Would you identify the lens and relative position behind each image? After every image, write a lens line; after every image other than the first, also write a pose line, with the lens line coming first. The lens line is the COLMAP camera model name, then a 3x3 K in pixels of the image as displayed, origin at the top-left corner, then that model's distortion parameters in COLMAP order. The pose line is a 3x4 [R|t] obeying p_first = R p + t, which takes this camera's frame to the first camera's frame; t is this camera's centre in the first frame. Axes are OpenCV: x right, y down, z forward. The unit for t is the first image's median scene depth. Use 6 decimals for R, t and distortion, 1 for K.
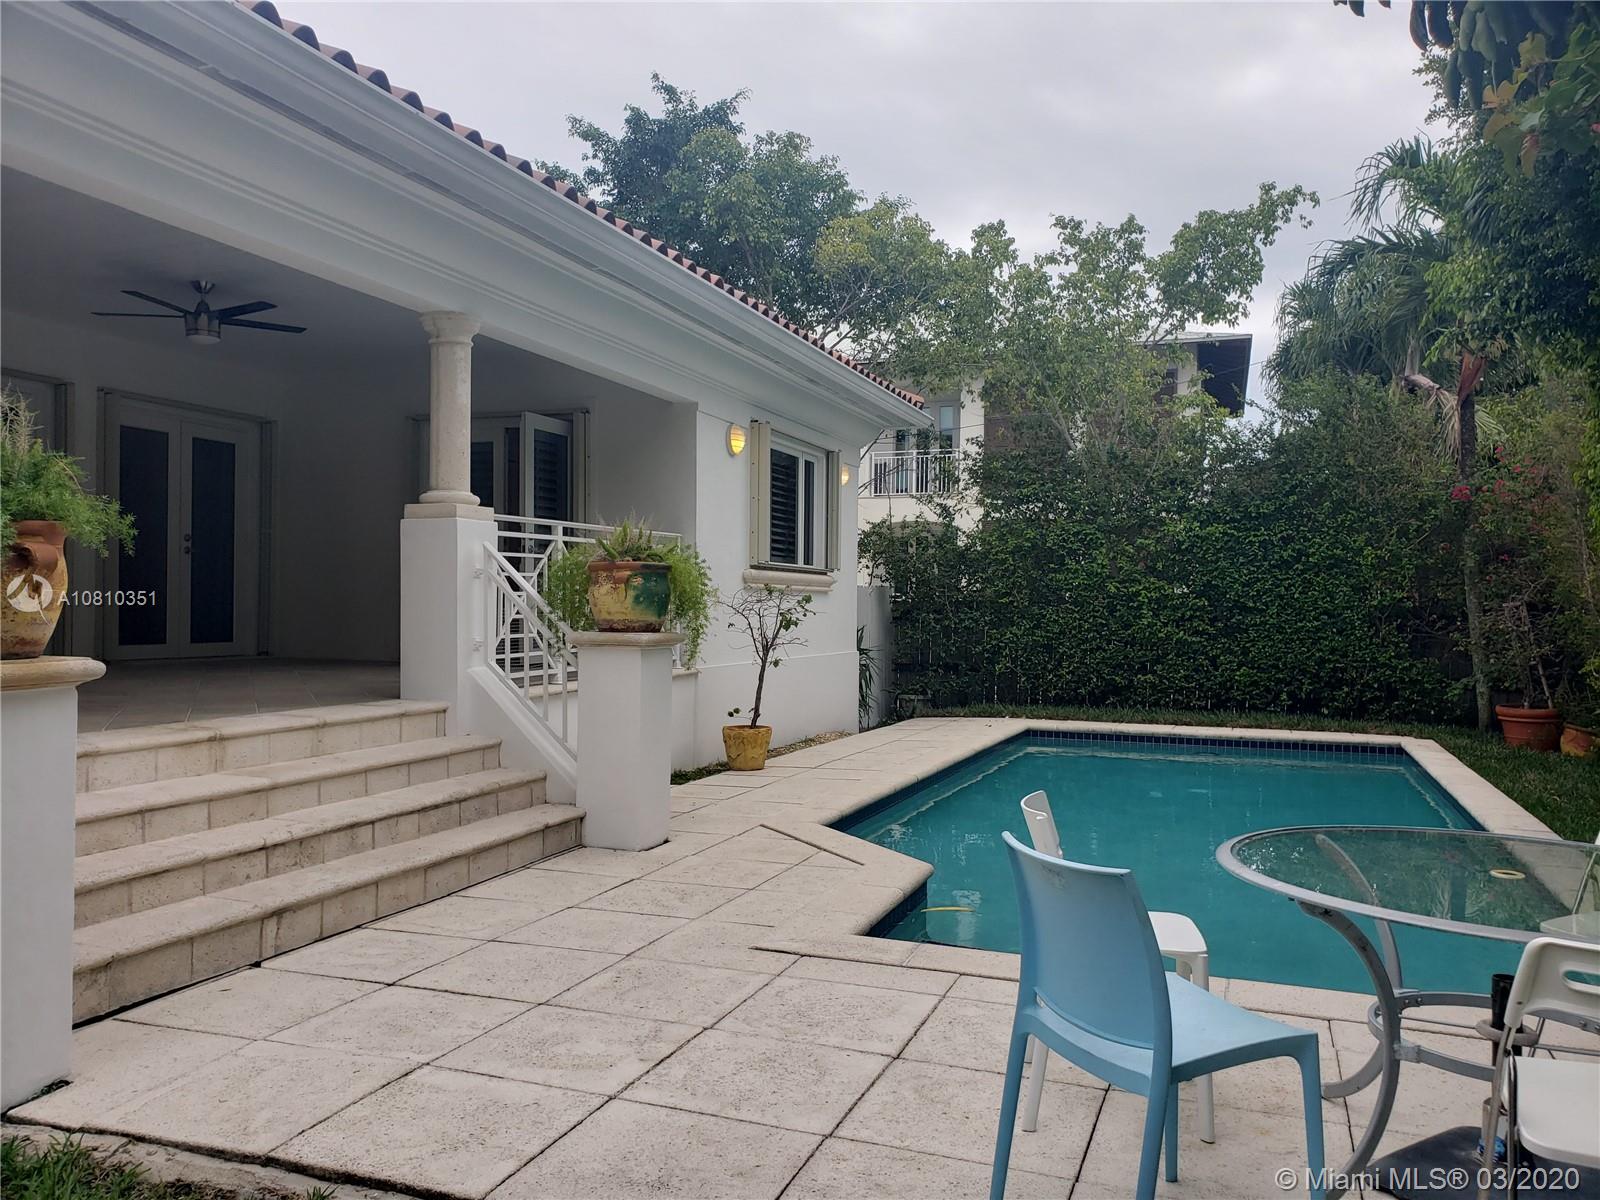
lens RADIAL K [[1185.4, 0, 800.0], [0, 1185.4, 600.0], [0, 0, 1]] dist [-0.088771, 0.000667]
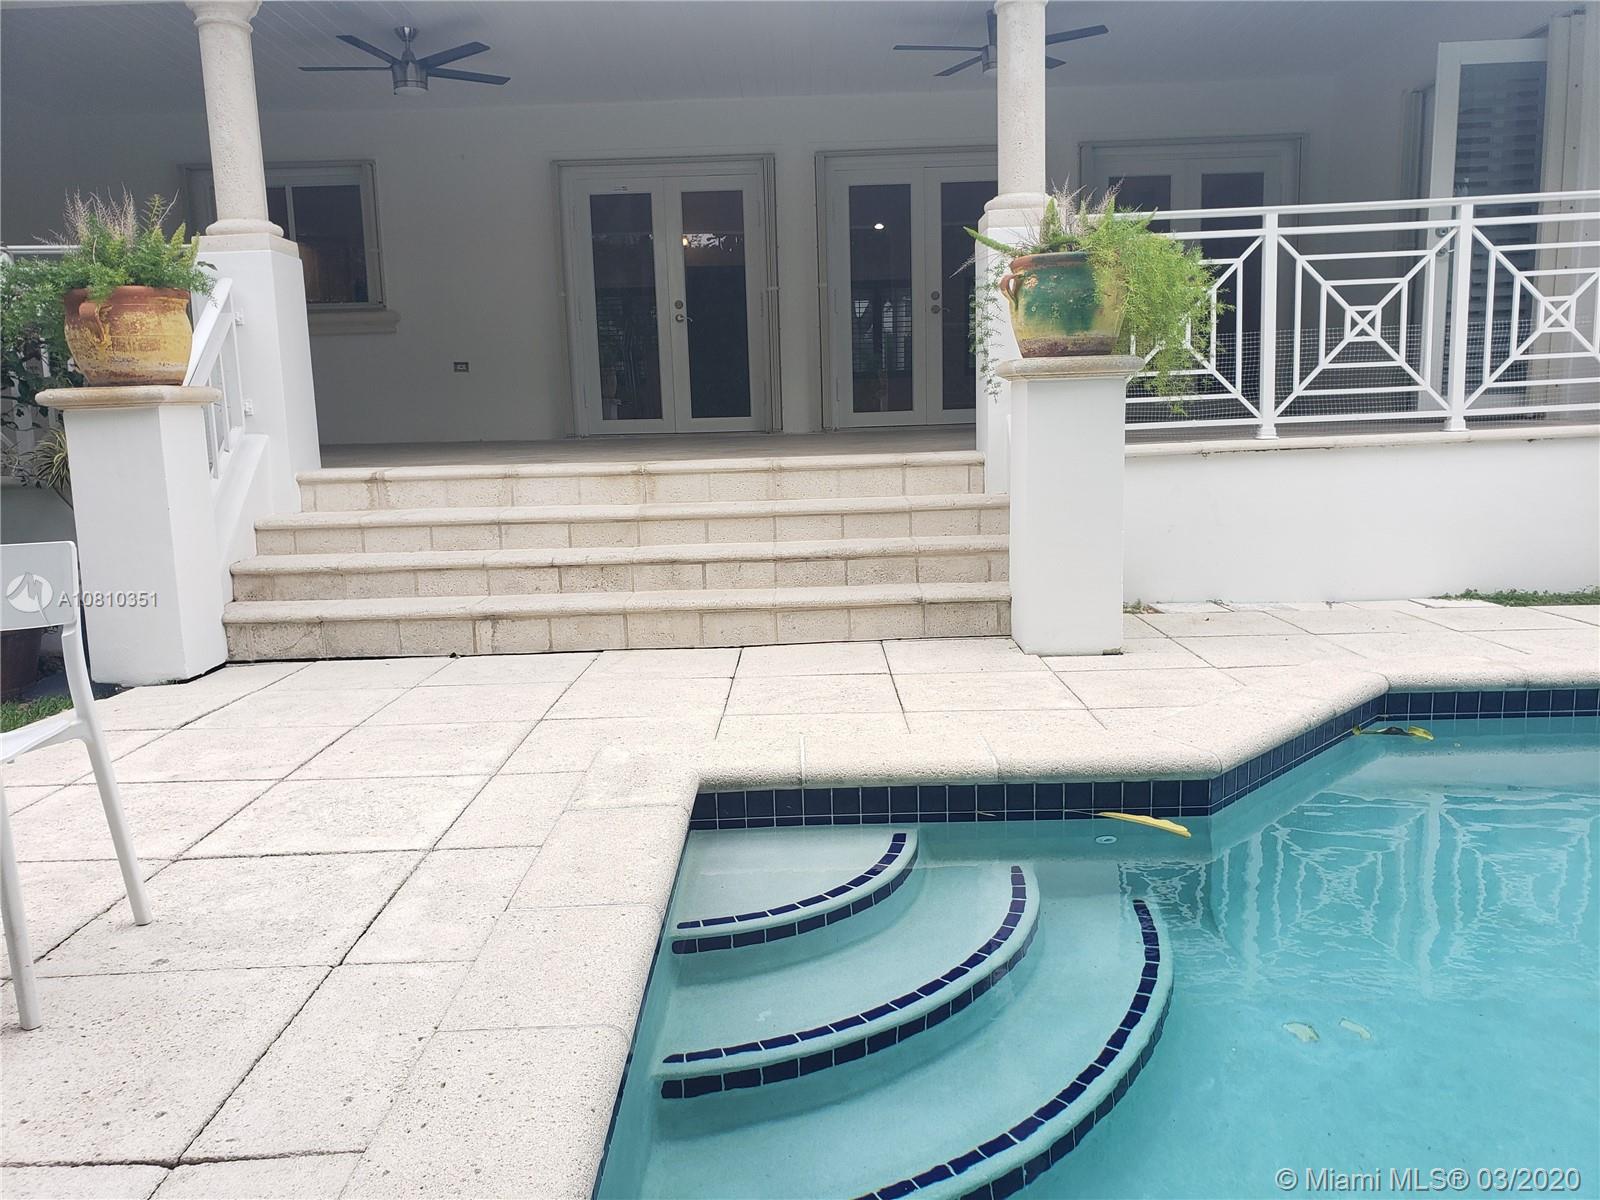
lens RADIAL K [[1221.7, 0, 800.0], [0, 1221.7, 600.0], [0, 0, 1]] dist [-0.000316, 0.003029]
pose [[0.337214, 0.129349, -0.932500, 0.574181], [0.038549, 0.987788, 0.150958, 0.061235], [0.940639, -0.086853, 0.328109, 0.660130]]
